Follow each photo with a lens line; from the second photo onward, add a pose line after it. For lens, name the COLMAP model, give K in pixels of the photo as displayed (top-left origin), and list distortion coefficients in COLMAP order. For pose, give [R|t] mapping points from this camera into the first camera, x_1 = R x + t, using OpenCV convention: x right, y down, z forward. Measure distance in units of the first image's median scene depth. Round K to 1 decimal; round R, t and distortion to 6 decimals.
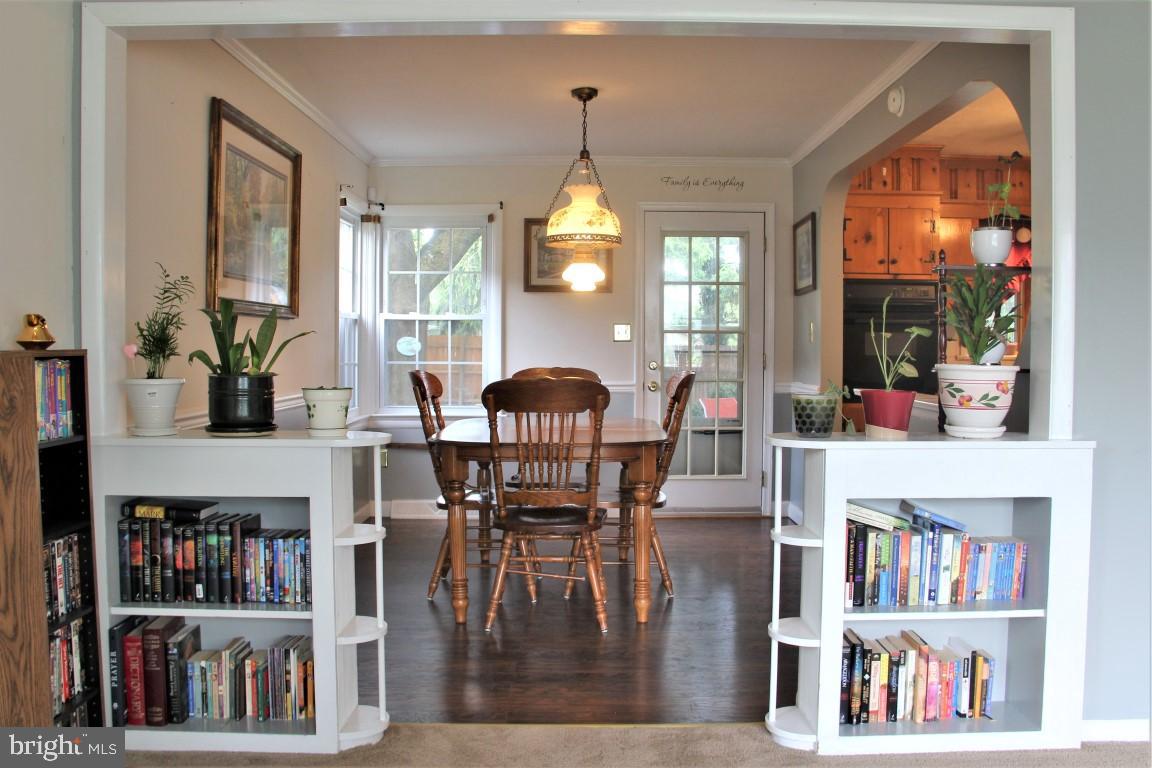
lens RADIAL K [[1006.2, 0, 576.0], [0, 1006.2, 384.0], [0, 0, 1]] dist [-0.193251, 0.158722]
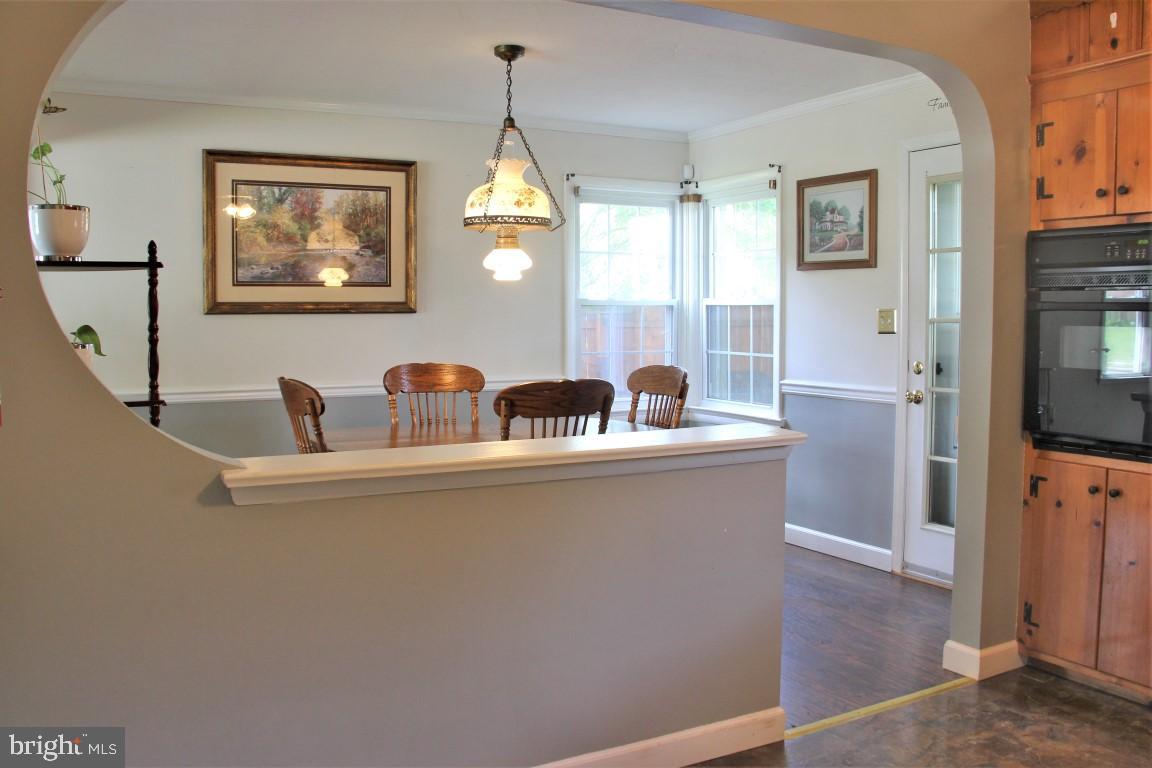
lens RADIAL K [[1006.2, 0, 576.0], [0, 1006.2, 384.0], [0, 0, 1]] dist [-0.193251, 0.158722]
pose [[0.485651, 0.056357, -0.872334, 1.355828], [-0.029678, 0.998407, 0.047979, -0.080220], [0.873649, 0.002588, 0.486550, 1.072285]]
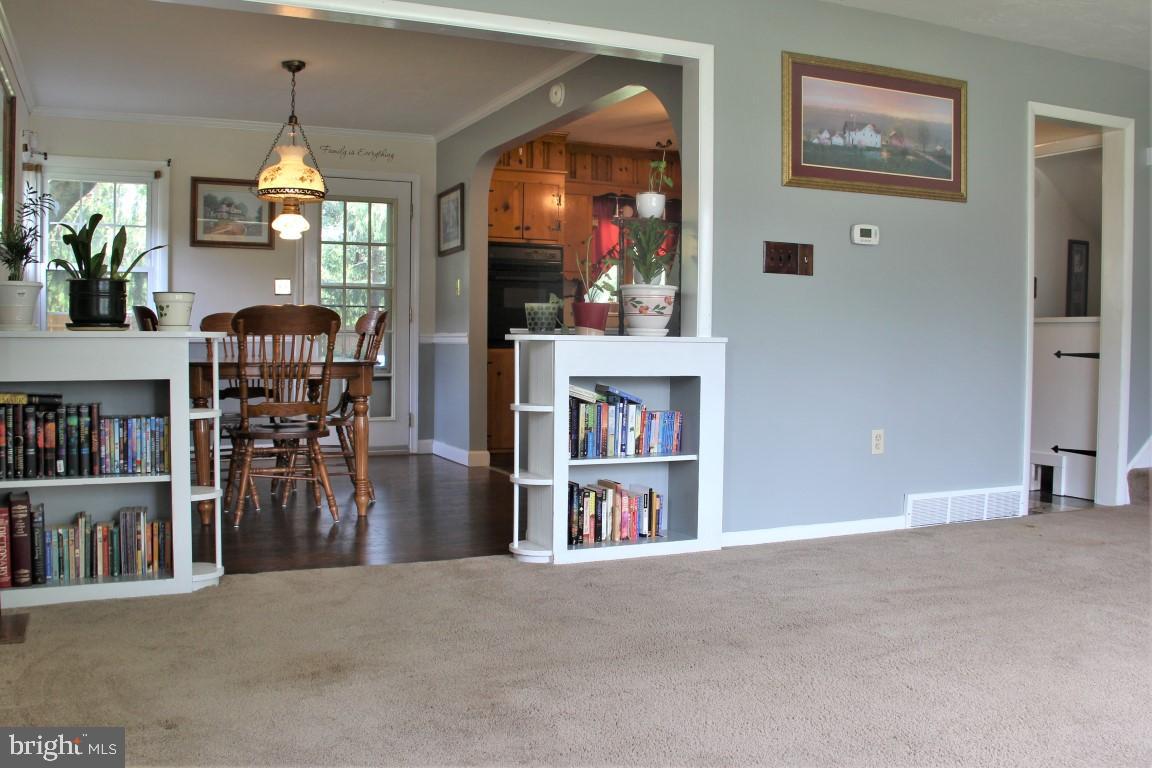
lens RADIAL K [[1050.6, 0, 576.0], [0, 1050.6, 384.0], [0, 0, 1]] dist [-0.188653, 0.167512]
pose [[0.906610, -0.011688, 0.421807, -0.331534], [0.008082, 0.999914, 0.010336, 0.105988], [-0.421892, -0.005961, 0.906627, -0.341352]]
